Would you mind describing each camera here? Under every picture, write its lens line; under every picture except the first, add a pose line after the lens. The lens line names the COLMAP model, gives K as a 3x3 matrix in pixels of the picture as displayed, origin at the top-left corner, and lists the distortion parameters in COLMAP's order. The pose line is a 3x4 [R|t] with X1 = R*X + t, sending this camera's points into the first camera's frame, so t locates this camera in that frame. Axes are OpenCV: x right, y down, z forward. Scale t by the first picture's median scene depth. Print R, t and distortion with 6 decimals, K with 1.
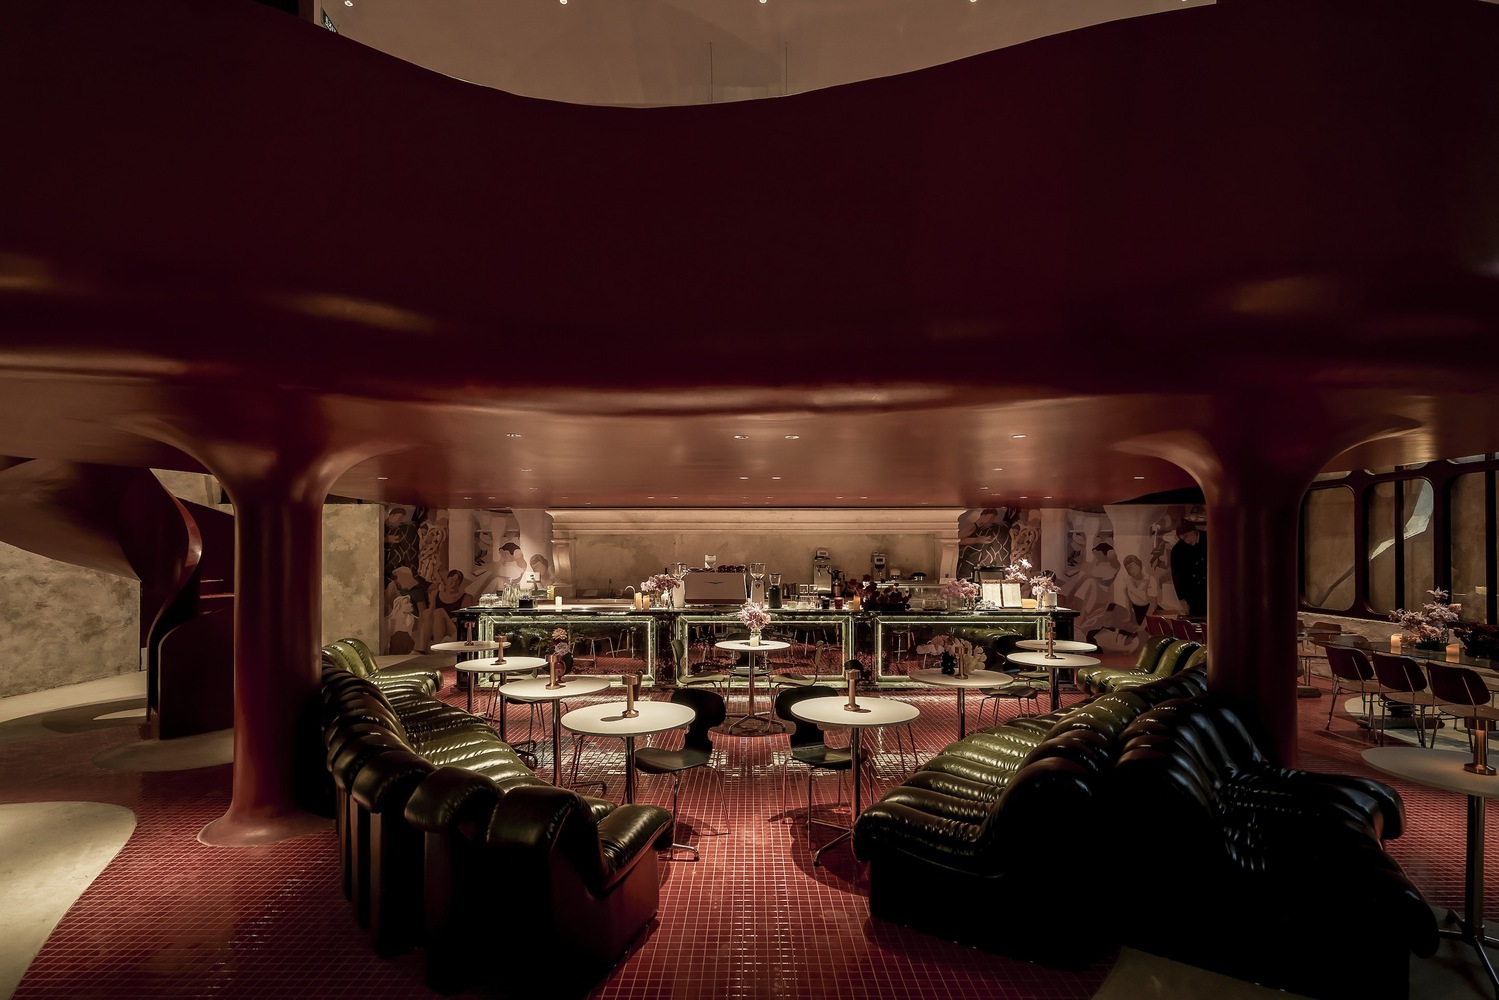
lens RADIAL K [[699.8, 0, 746.3], [0, 699.8, 555.8], [0, 0, 1]] dist [-0.027694, 0.000204]
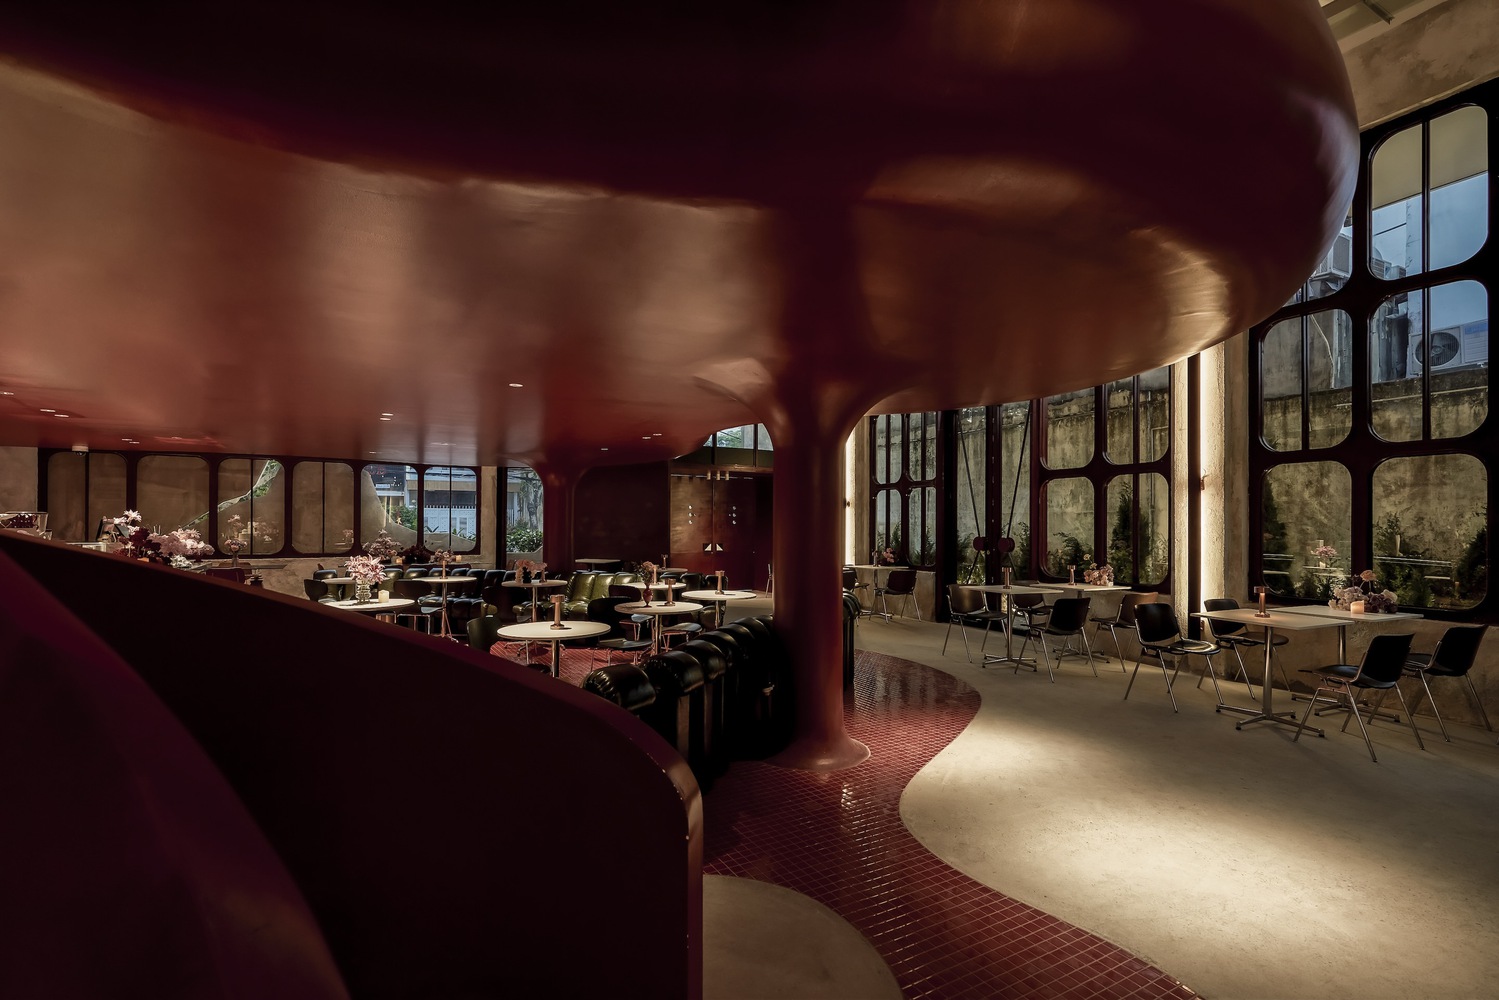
lens RADIAL K [[704.0, 0, 749.8], [0, 704.0, 516.8], [0, 0, 1]] dist [0.018275, -0.000017]
pose [[-0.487197, 0.005202, 0.873277, -1.666250], [-0.004131, 0.999957, -0.008261, 0.035563], [-0.873282, -0.007632, -0.487155, 1.686000]]
